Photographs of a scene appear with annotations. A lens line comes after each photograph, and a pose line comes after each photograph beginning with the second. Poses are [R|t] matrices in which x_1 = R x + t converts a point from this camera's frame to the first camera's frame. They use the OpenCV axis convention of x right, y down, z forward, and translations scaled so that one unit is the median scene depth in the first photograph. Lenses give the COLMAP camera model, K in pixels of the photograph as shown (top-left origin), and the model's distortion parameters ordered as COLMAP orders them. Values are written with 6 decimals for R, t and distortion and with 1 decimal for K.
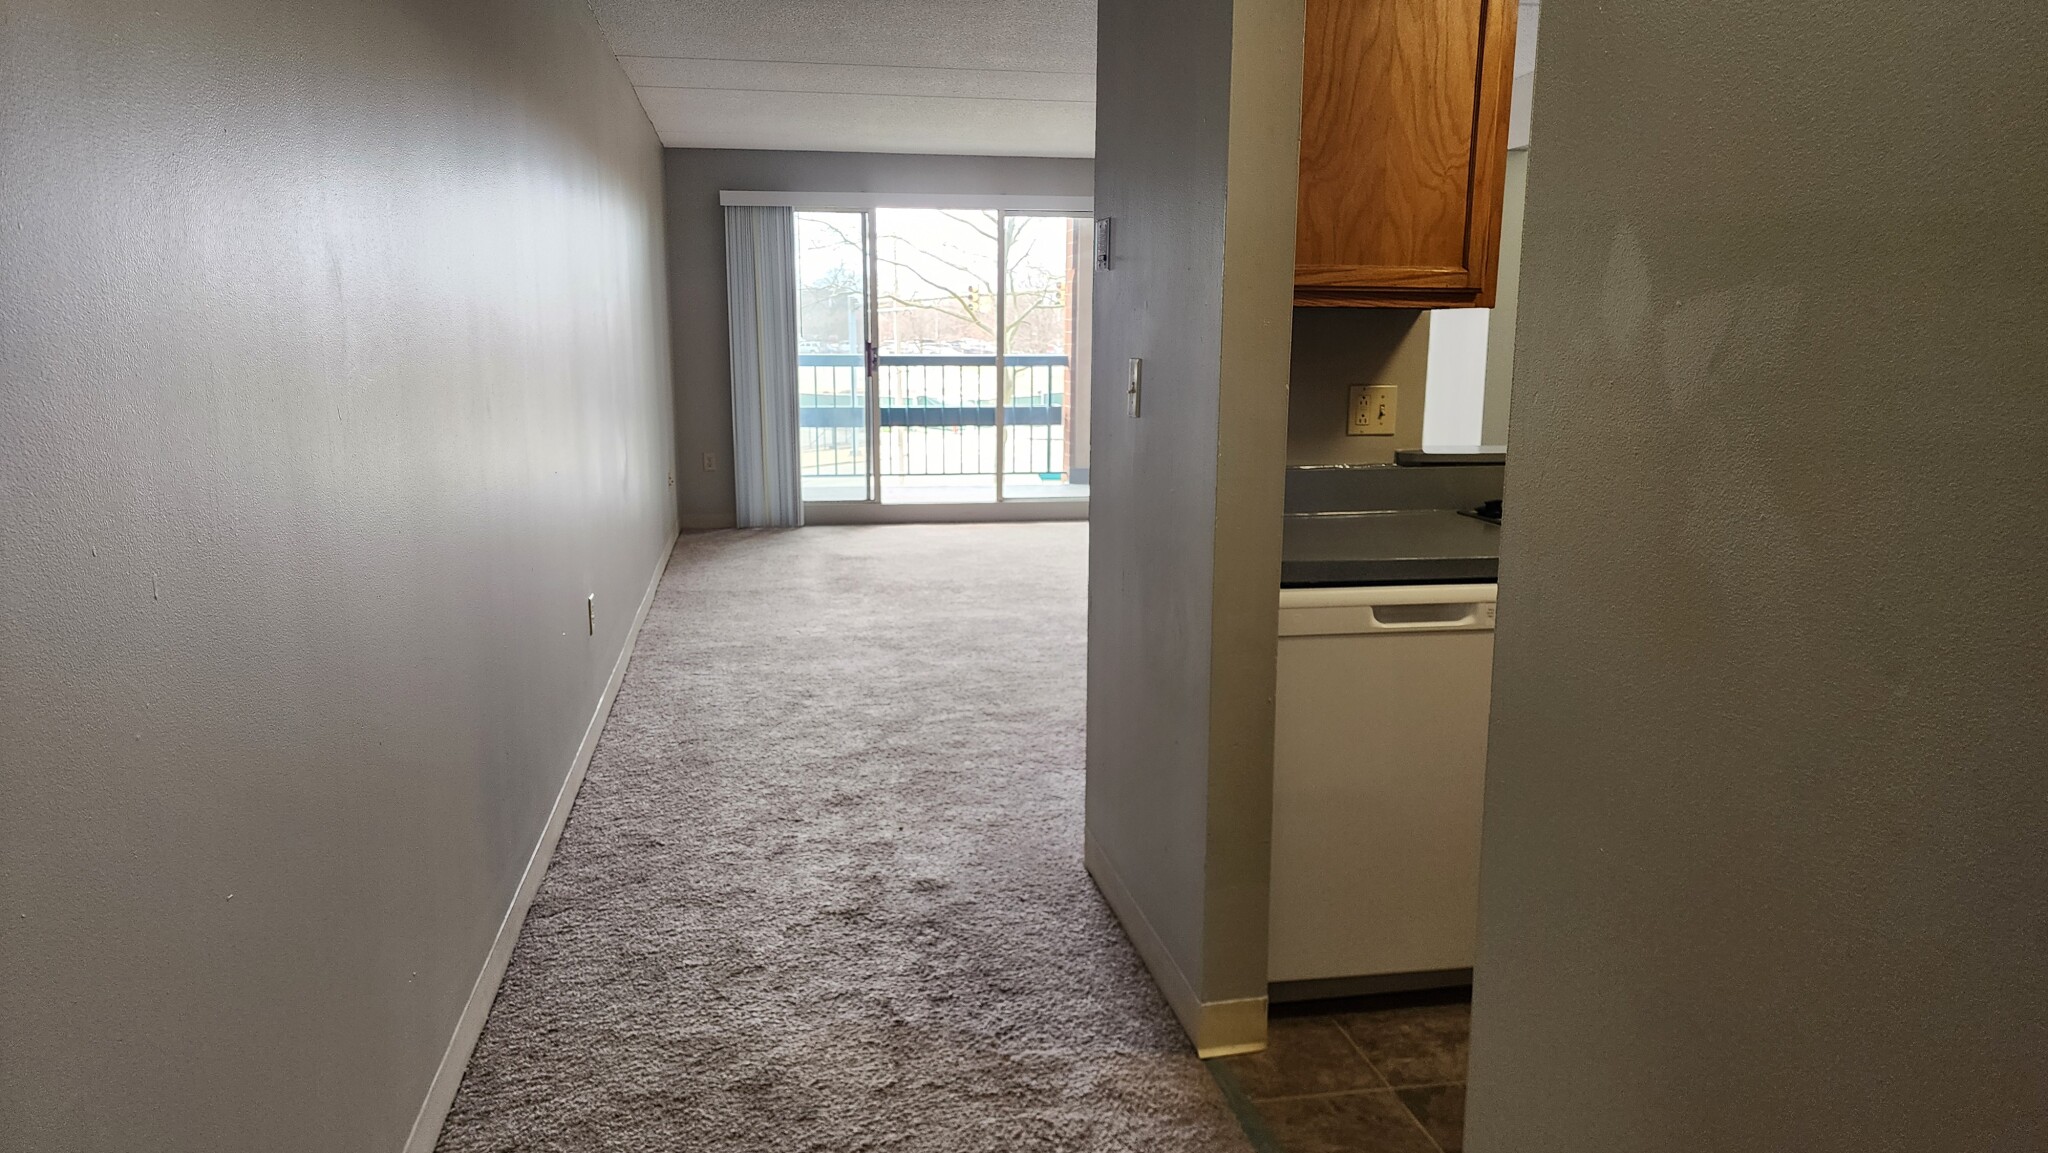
lens RADIAL K [[1413.6, 0, 1024.0], [0, 1413.6, 576.5], [0, 0, 1]] dist [0.175972, -0.000043]
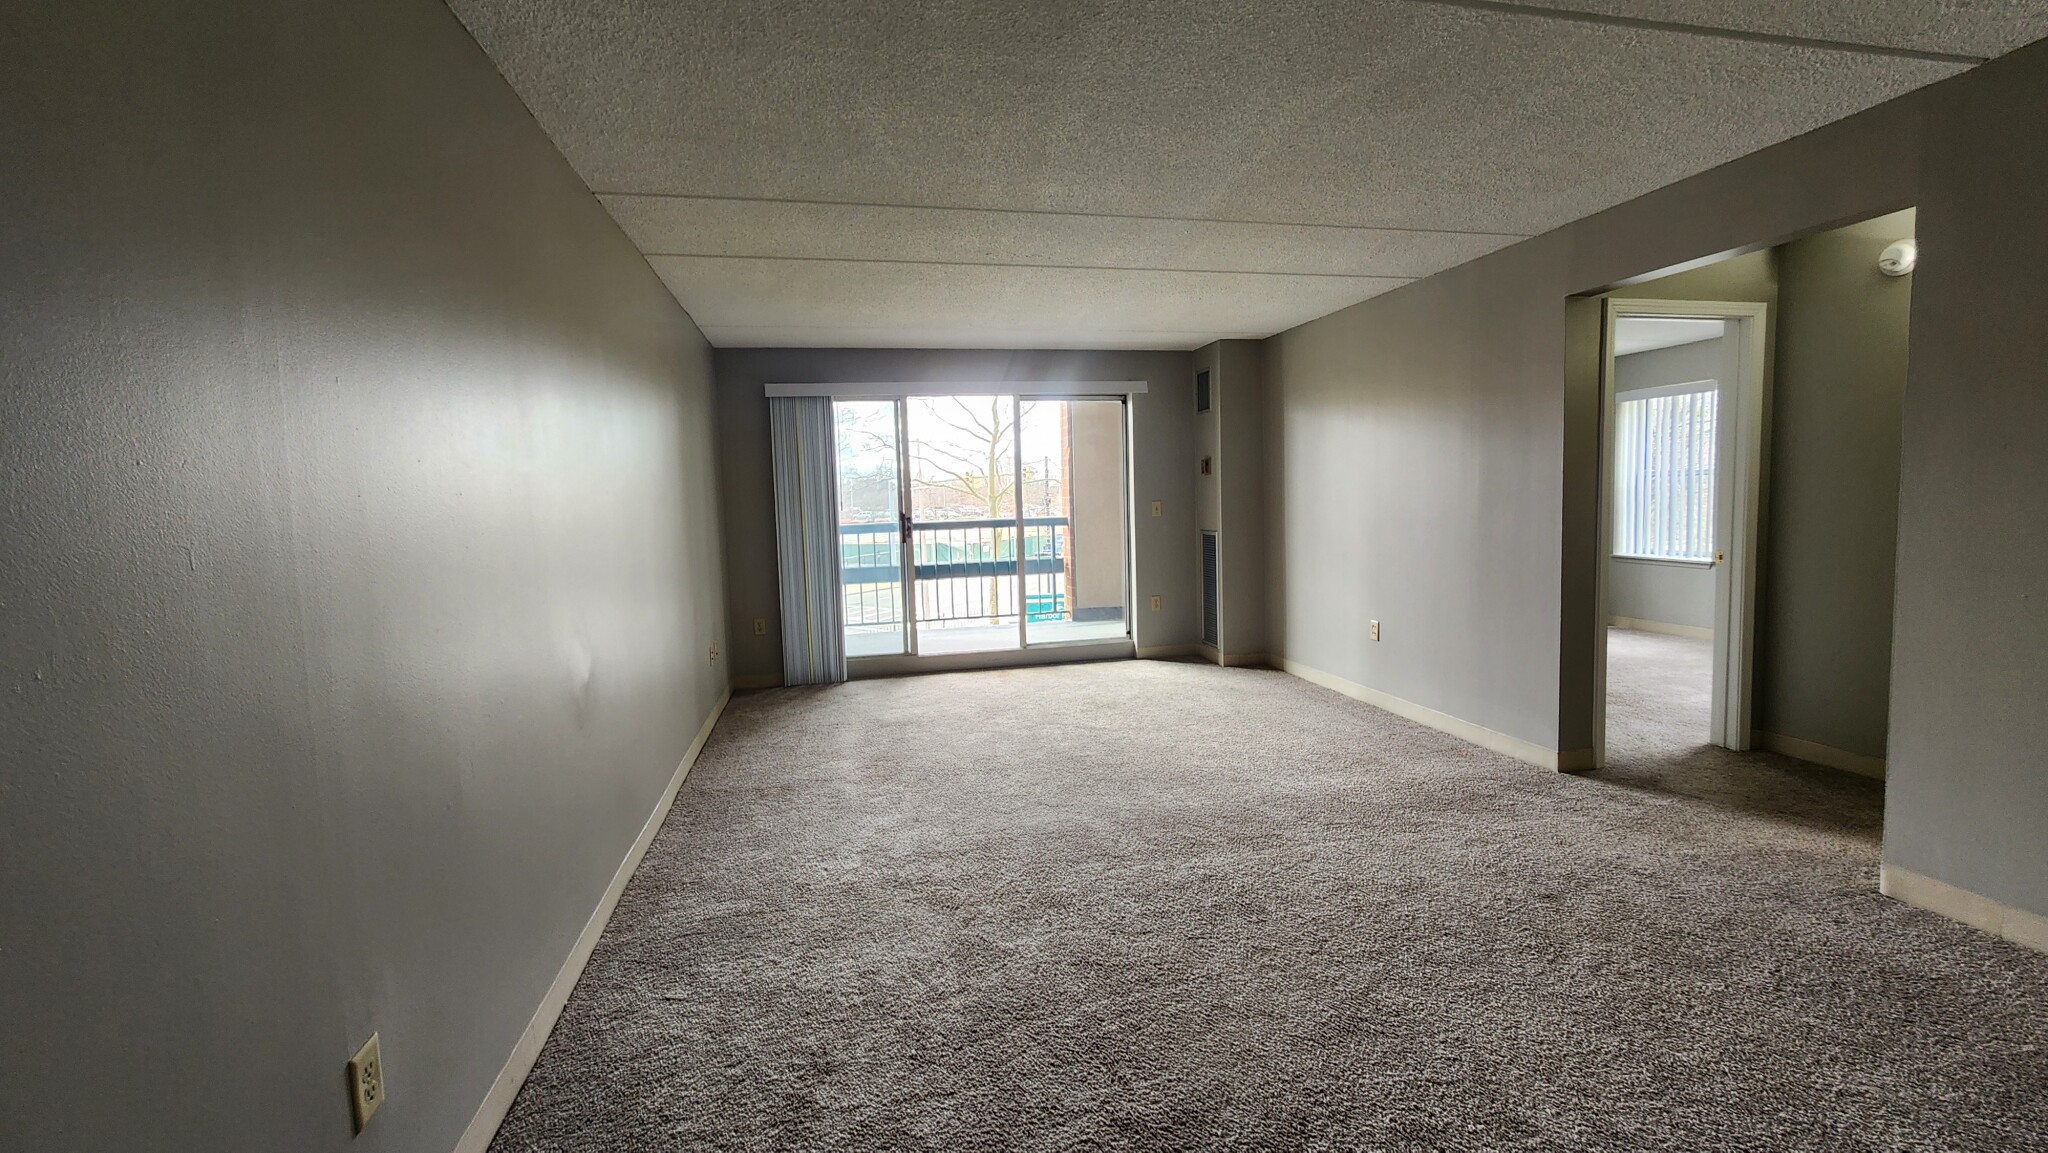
lens RADIAL K [[840.4, 0, 1024.0], [0, 840.4, 576.5], [0, 0, 1]] dist [-0.001275, 0.000201]
pose [[0.998730, -0.038469, 0.032529, -0.038237], [0.040932, 0.996052, -0.078767, -0.059563], [-0.029371, 0.079999, 0.996362, 0.350133]]
